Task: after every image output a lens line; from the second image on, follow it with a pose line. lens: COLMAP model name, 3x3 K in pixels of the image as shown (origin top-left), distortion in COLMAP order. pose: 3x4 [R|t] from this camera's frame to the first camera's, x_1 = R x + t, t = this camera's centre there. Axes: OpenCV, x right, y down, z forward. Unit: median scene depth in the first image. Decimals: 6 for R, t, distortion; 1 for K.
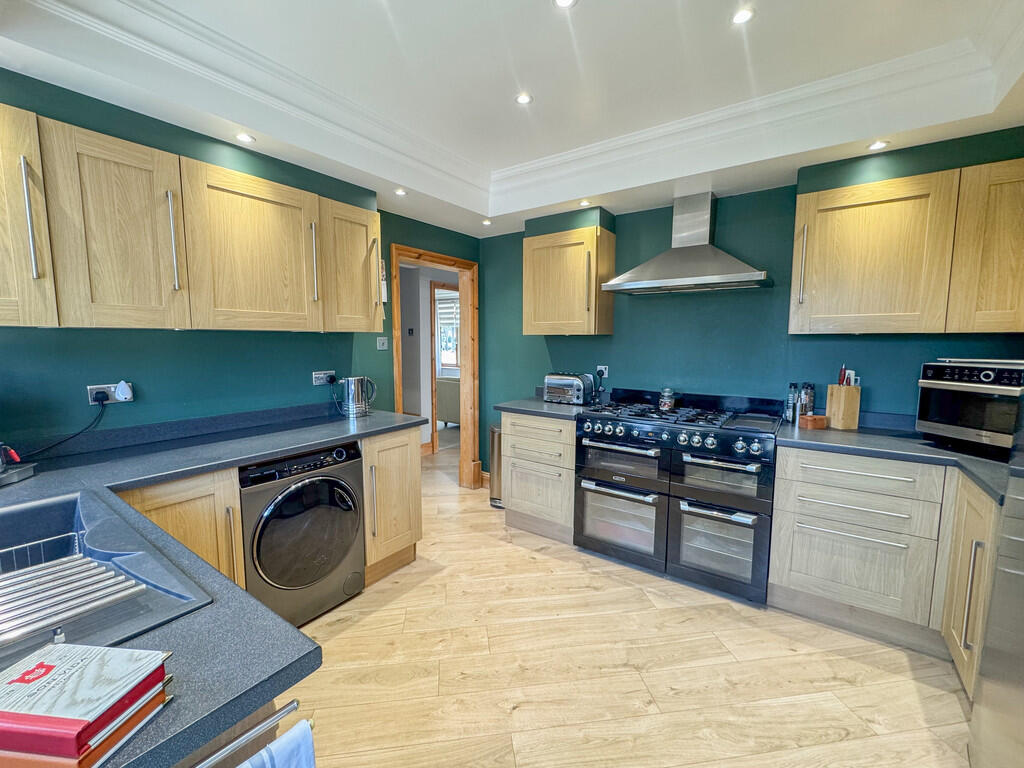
lens RADIAL K [[415.2, 0, 515.8], [0, 415.2, 382.4], [0, 0, 1]] dist [-0.001533, -0.000127]
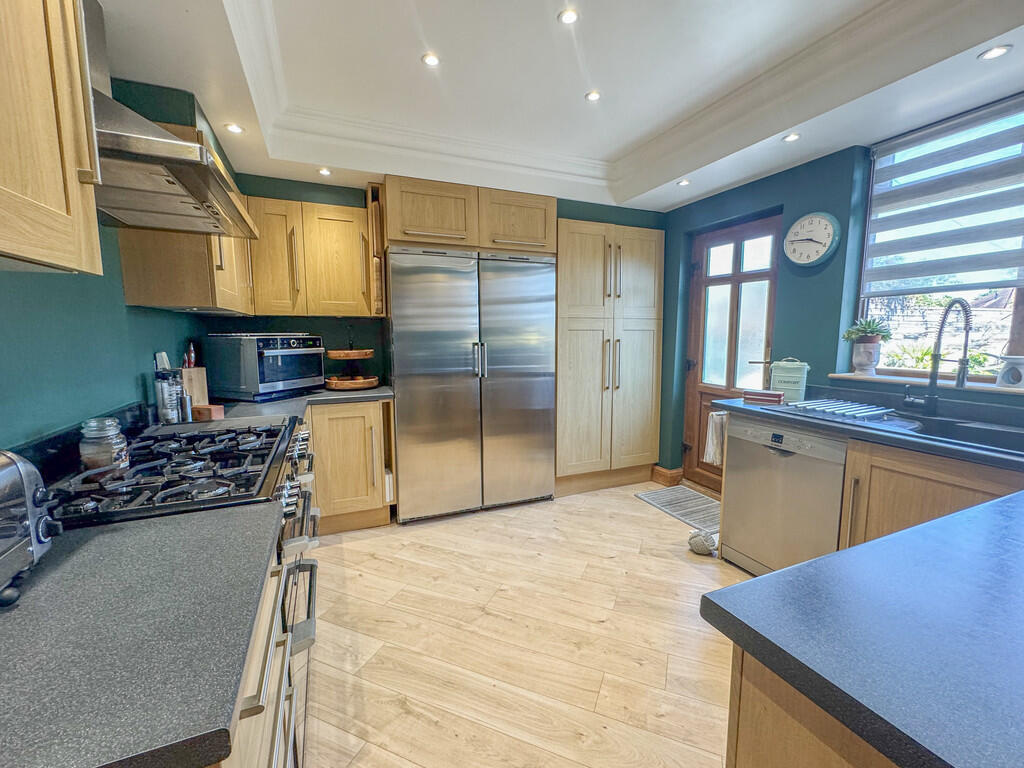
lens RADIAL K [[415.2, 0, 515.8], [0, 415.2, 382.4], [0, 0, 1]] dist [-0.001533, -0.000127]
pose [[-0.842694, -0.062592, 0.534742, -0.325578], [0.062196, 0.975252, 0.212169, -0.129632], [-0.534788, 0.212053, -0.817946, 1.651573]]
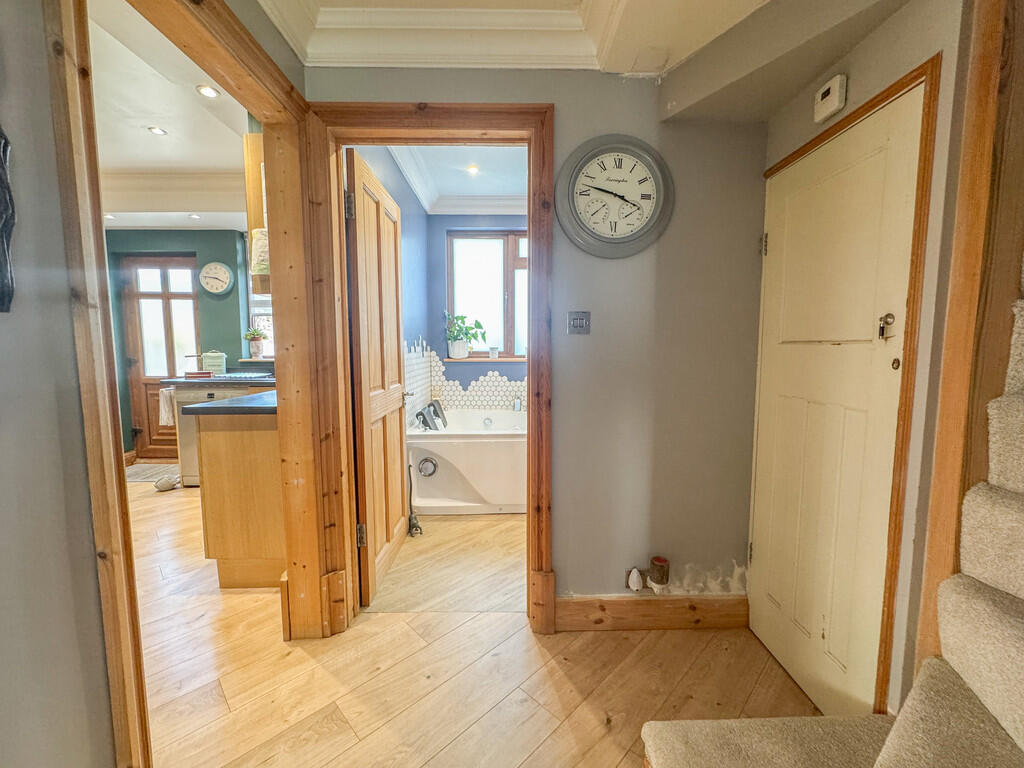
lens RADIAL K [[415.2, 0, 515.8], [0, 415.2, 382.4], [0, 0, 1]] dist [-0.001533, -0.000127]
pose [[-0.811095, 0.050267, -0.582750, -0.350110], [-0.056705, 0.984850, 0.163876, -0.139507], [0.582159, 0.165964, -0.795956, 2.401197]]
